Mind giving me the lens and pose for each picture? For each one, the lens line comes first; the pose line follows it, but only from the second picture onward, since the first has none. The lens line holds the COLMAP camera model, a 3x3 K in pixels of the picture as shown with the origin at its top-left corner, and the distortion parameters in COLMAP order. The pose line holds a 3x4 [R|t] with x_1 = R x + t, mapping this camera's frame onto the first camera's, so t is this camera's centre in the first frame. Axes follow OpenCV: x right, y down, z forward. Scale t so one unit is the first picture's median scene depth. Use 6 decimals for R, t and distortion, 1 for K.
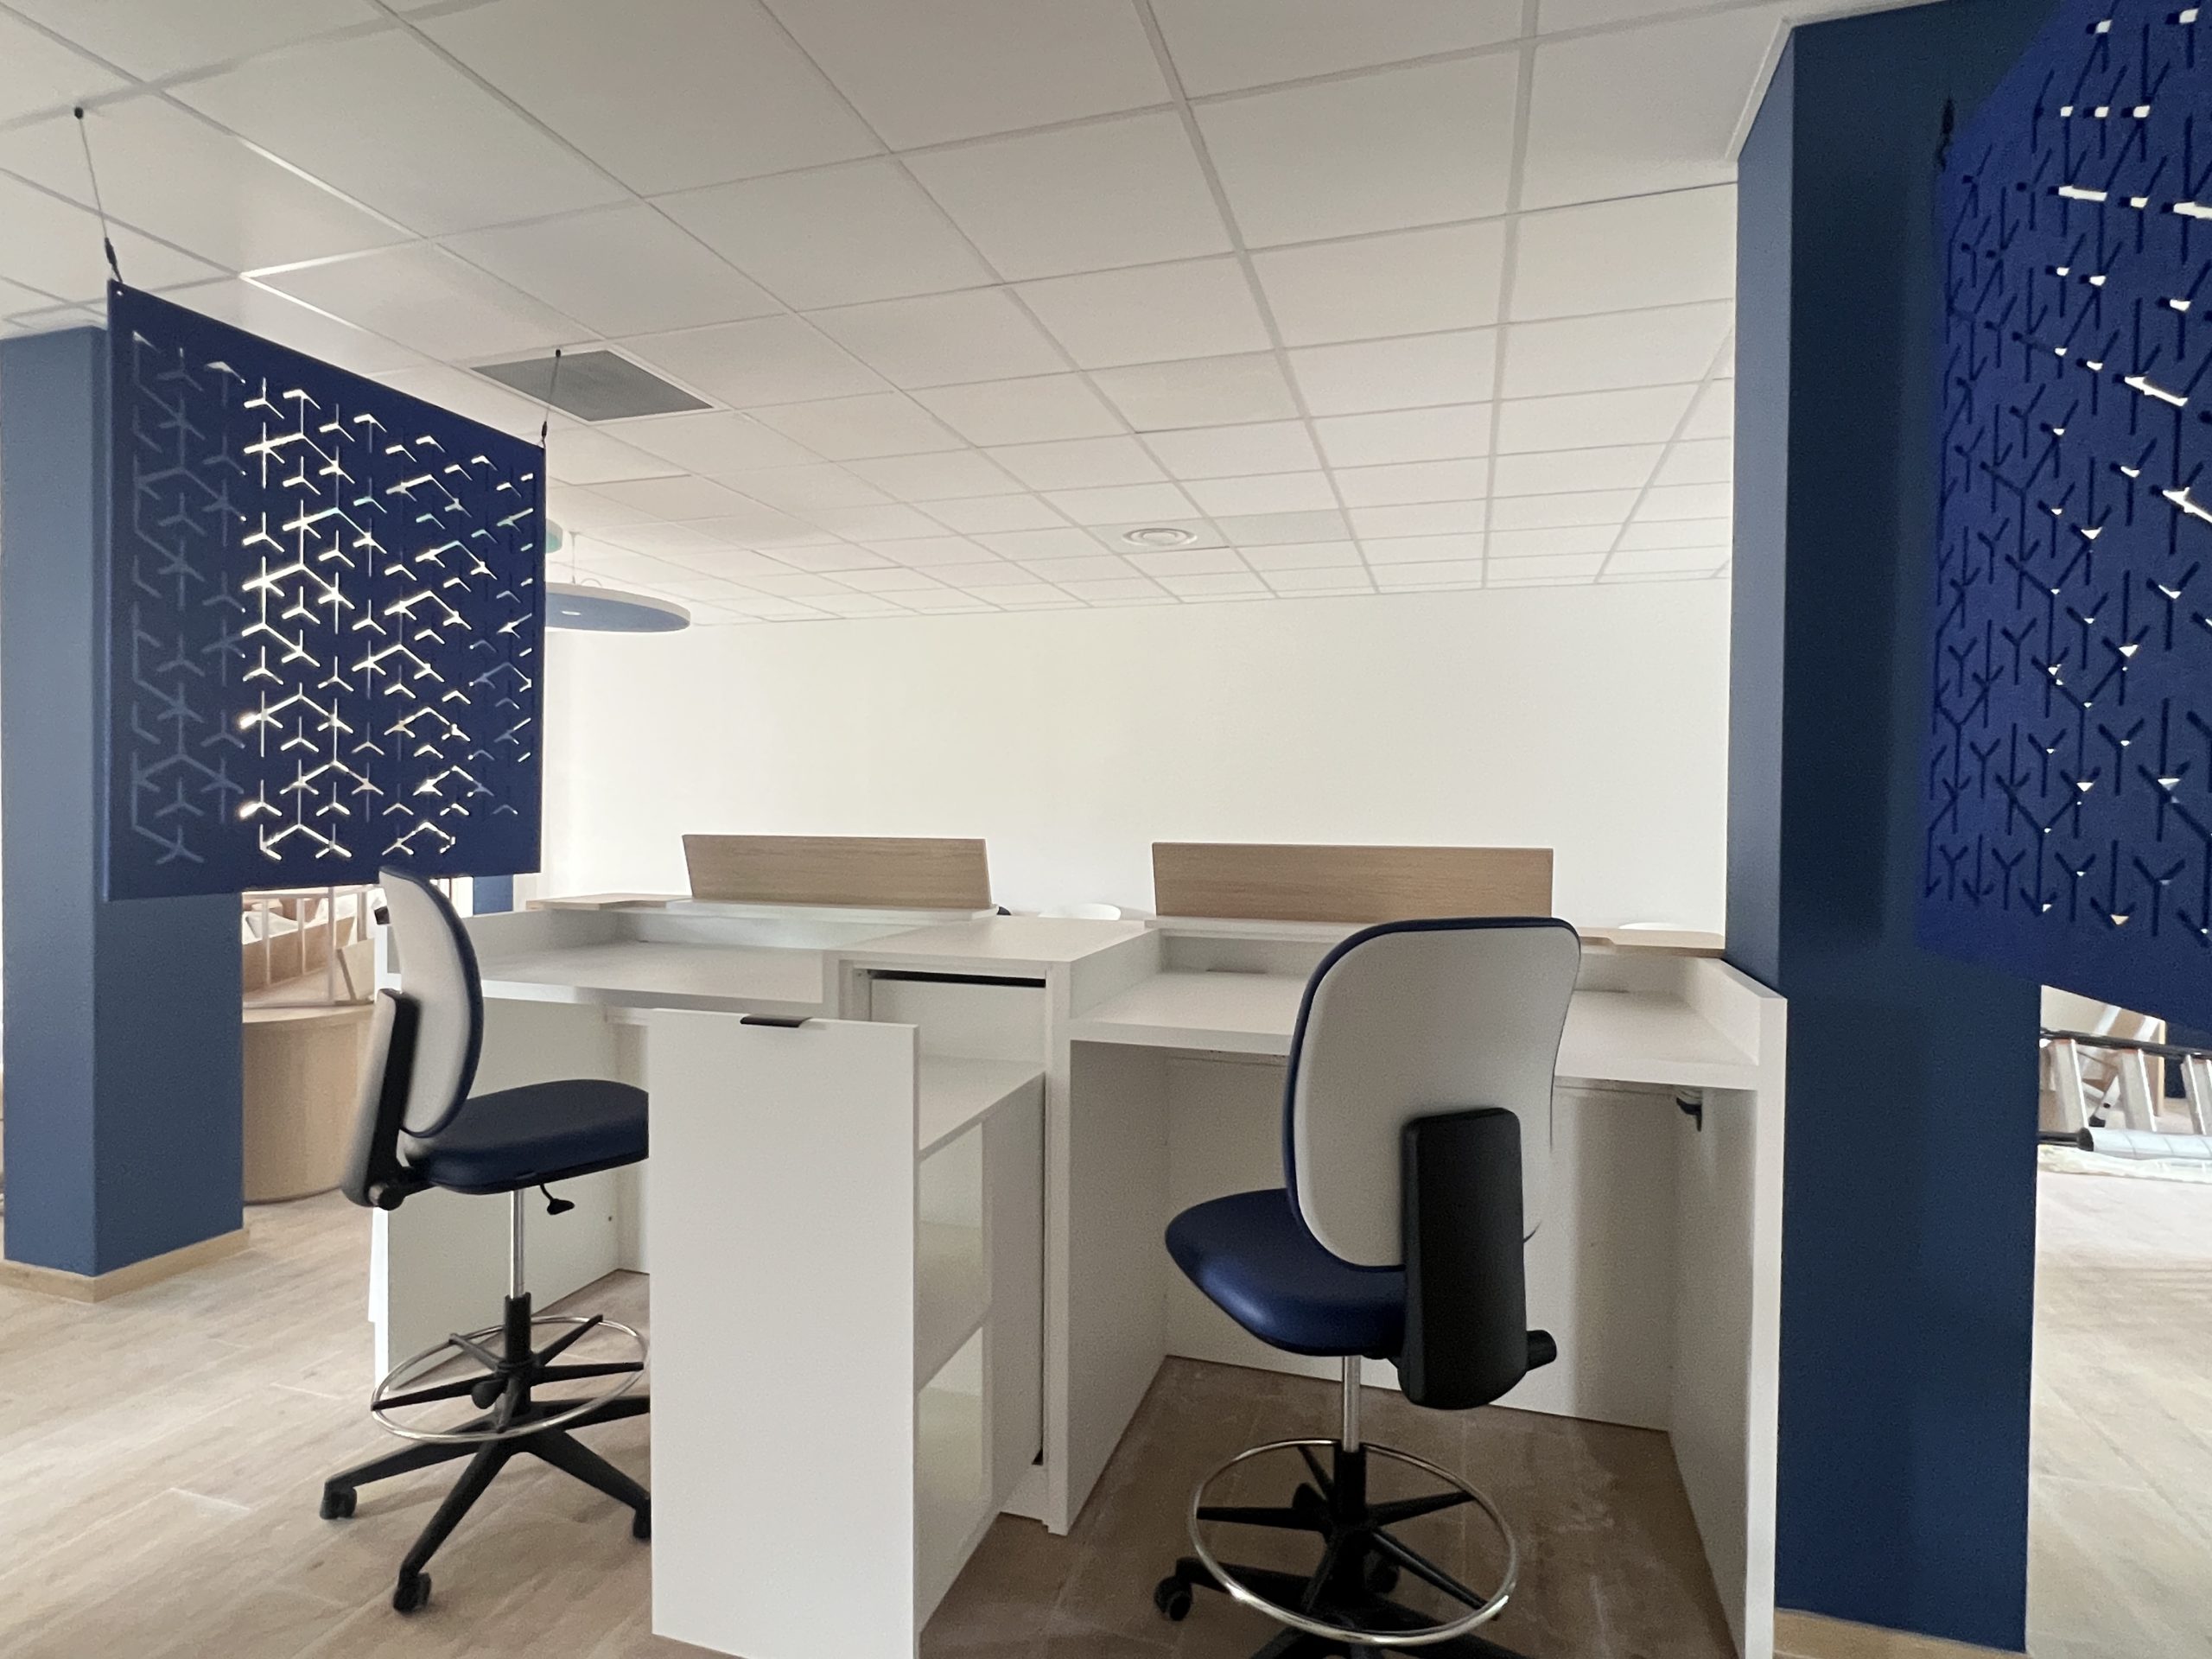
lens RADIAL K [[1165.4, 0, 1106.0], [0, 1165.4, 829.5], [0, 0, 1]] dist [-0.000495, 0.000206]
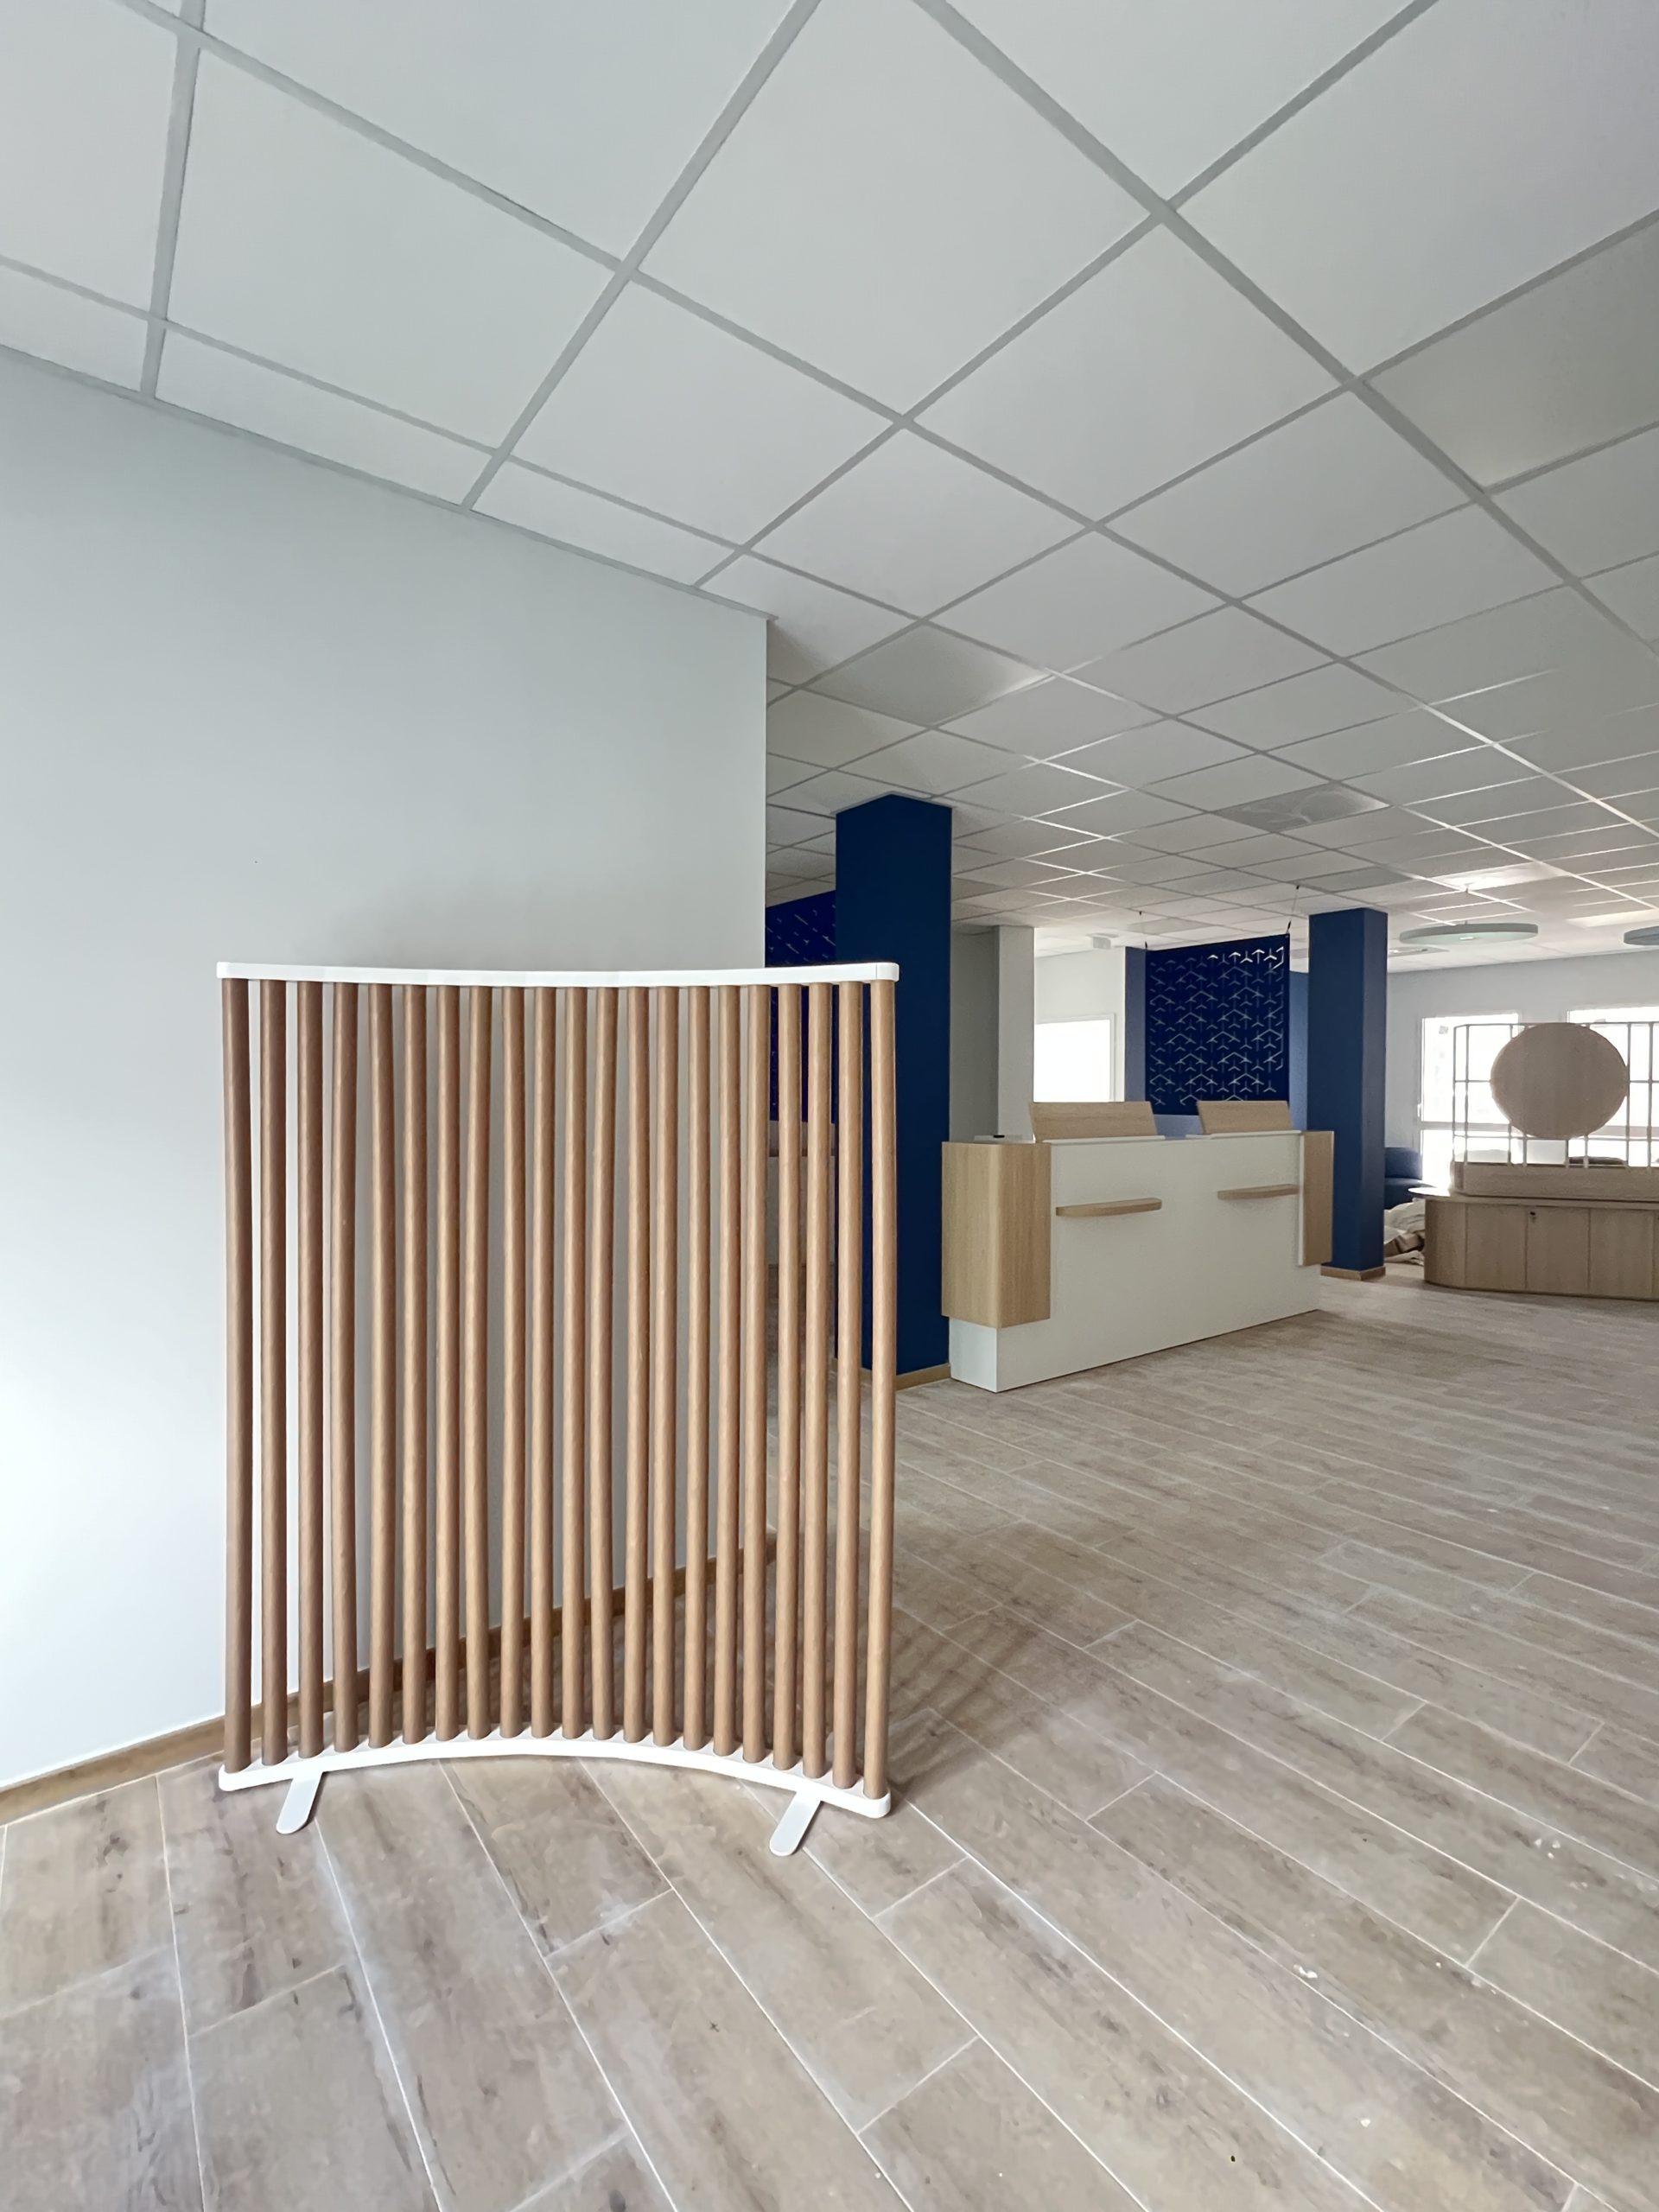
lens RADIAL K [[984.1, 0, 827.1], [0, 984.1, 1114.6], [0, 0, 1]] dist [0.000389, 0.000345]
pose [[-0.577704, 0.009675, -0.816189, 2.248418], [-0.023753, 0.999307, 0.028658, -0.003813], [0.815901, 0.035943, -0.577074, 1.907613]]
